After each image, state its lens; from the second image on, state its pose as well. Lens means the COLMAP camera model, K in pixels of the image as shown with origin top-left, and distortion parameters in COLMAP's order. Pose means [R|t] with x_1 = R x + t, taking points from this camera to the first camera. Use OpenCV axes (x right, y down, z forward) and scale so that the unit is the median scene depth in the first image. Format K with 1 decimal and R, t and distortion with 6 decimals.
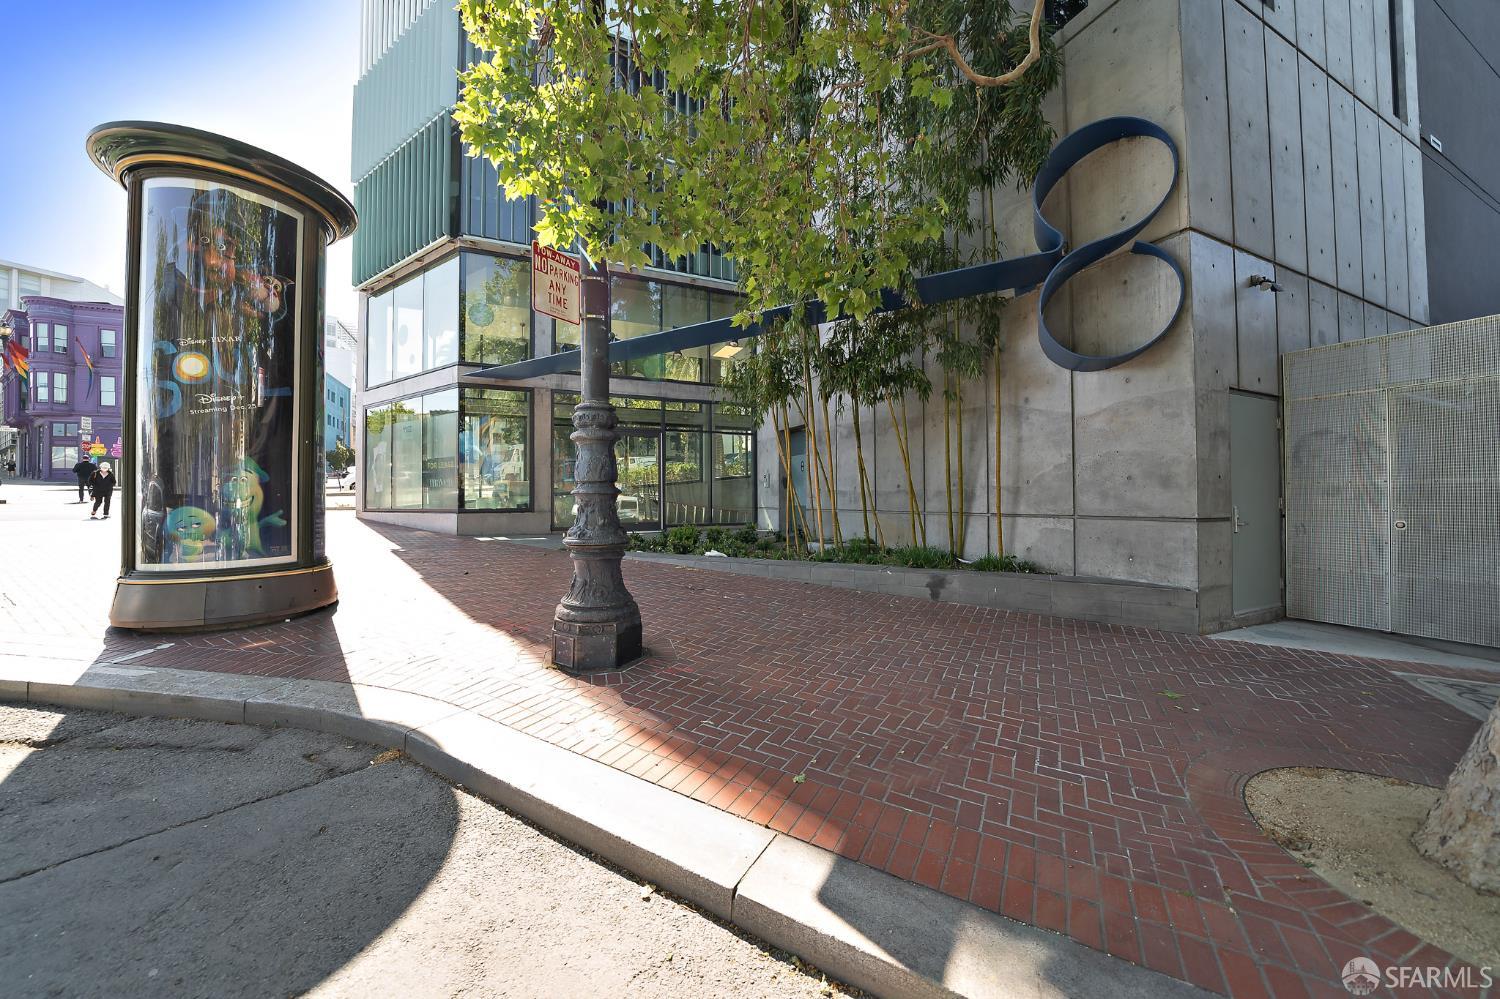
lens RADIAL K [[539.7, 0, 744.1], [0, 539.7, 496.1], [0, 0, 1]] dist [-0.019963, 0.000377]
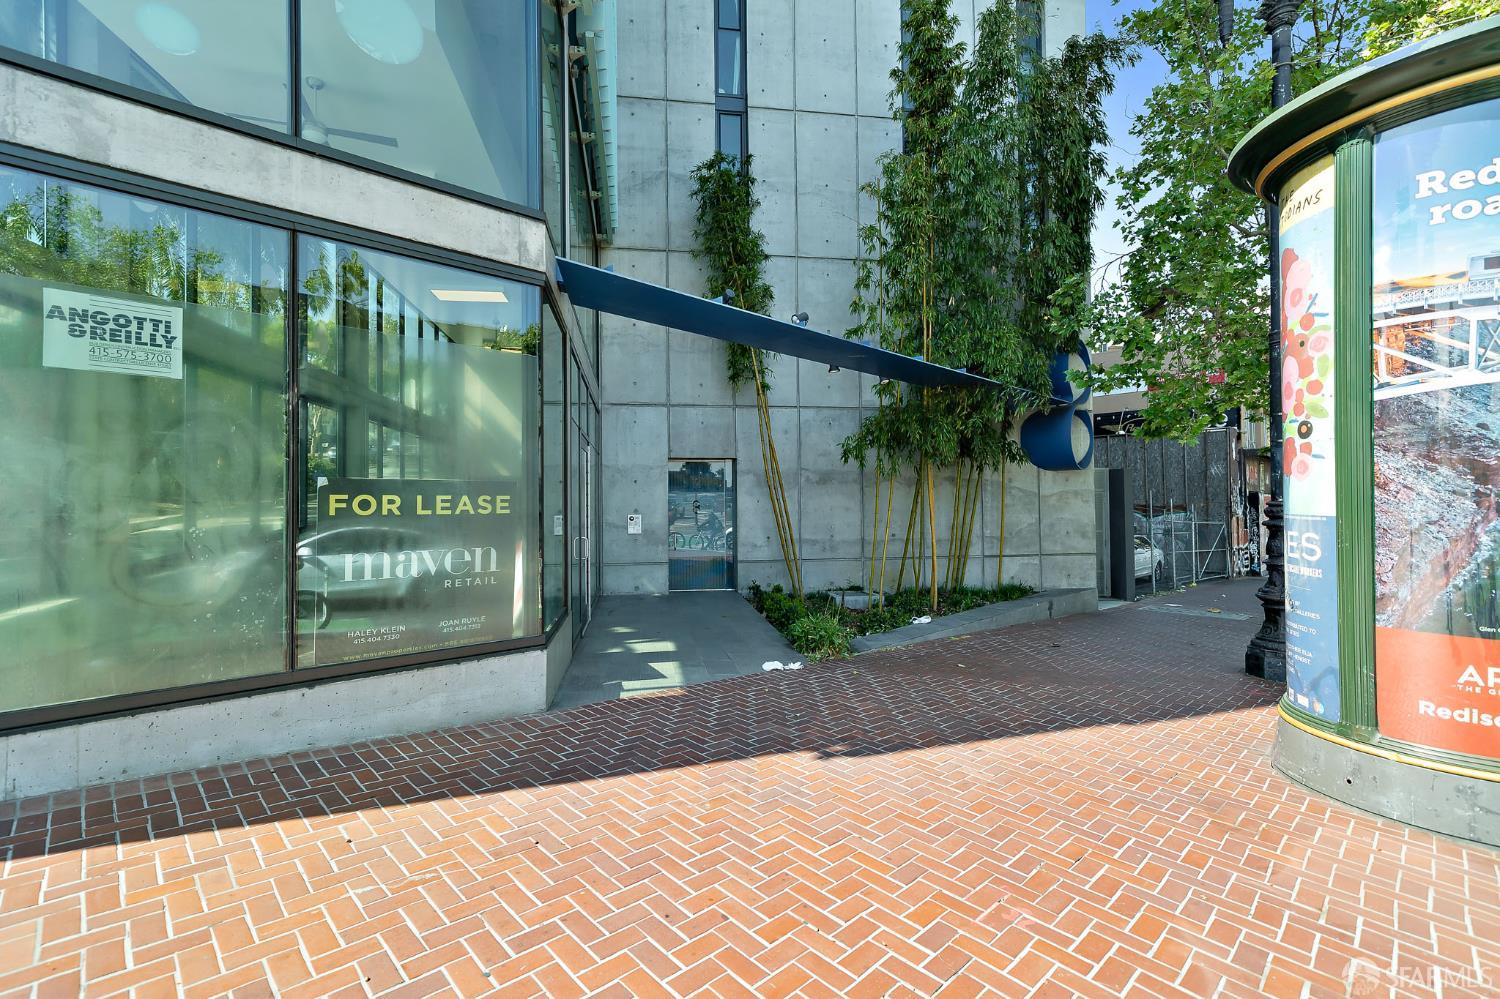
lens RADIAL K [[704.7, 0, 750.0], [0, 704.7, 499.5], [0, 0, 1]] dist [0.000834, 0.000131]
pose [[0.212458, 0.015875, 0.977041, -1.732009], [-0.000962, 0.999871, -0.016036, -0.099131], [-0.977170, 0.002468, 0.212446, 1.416921]]
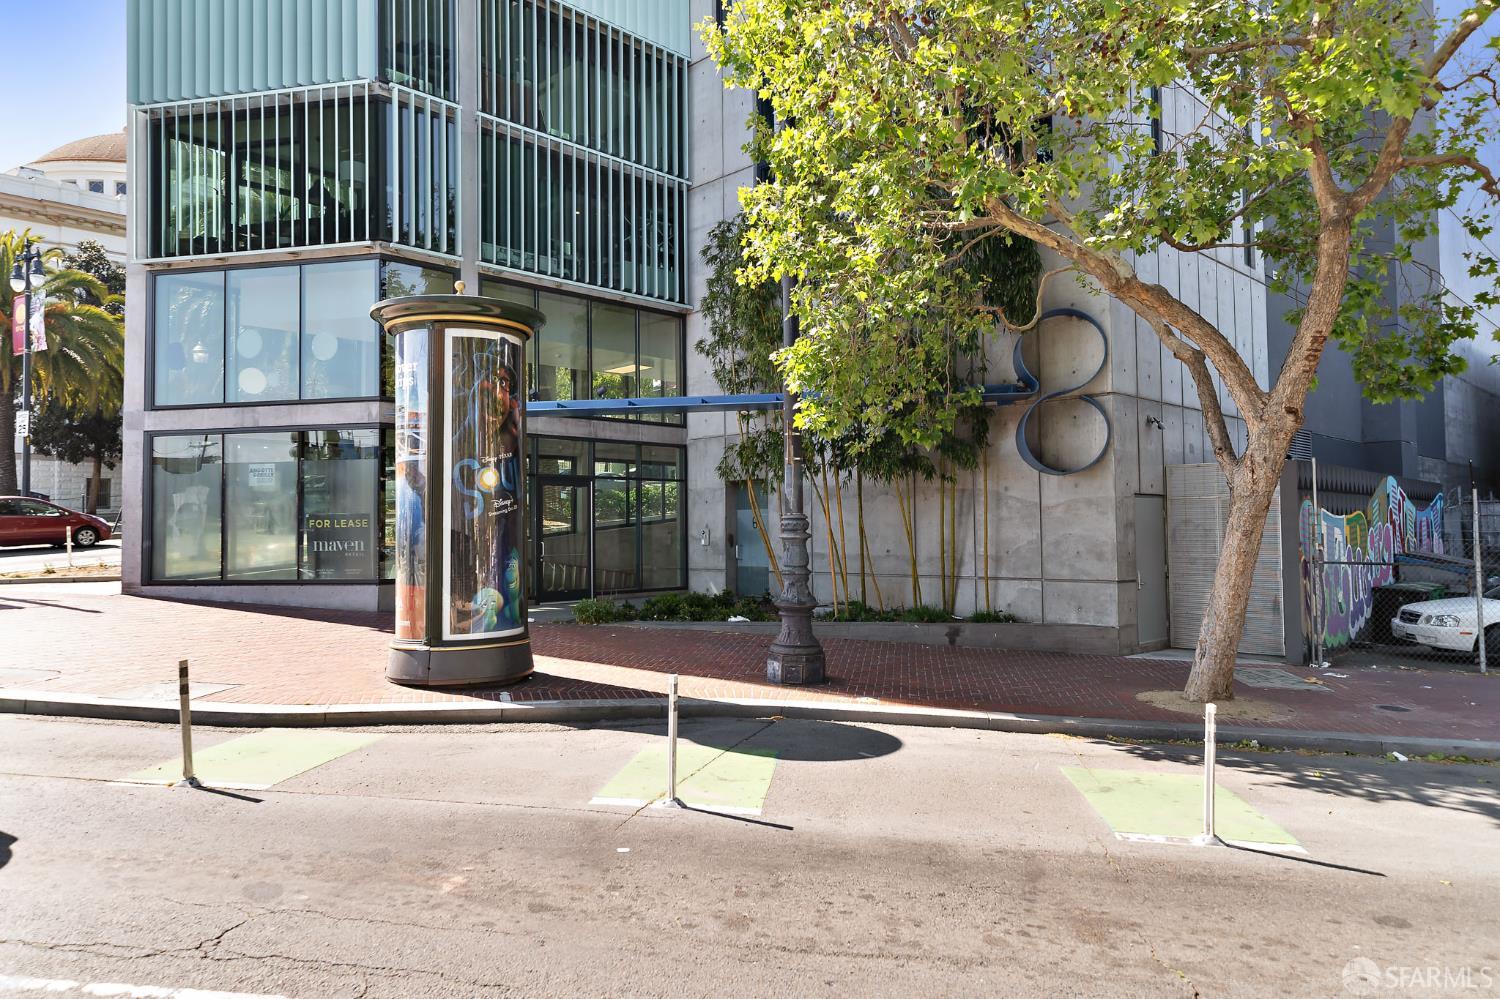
lens RADIAL K [[1013.2, 0, 750.0], [0, 1013.2, 499.5], [0, 0, 1]] dist [0.006742, -0.000543]
pose [[0.937512, 0.009434, 0.347826, -0.971886], [0.000383, 0.999604, -0.028143, -0.092663], [-0.347953, 0.026517, 0.937137, -1.153555]]
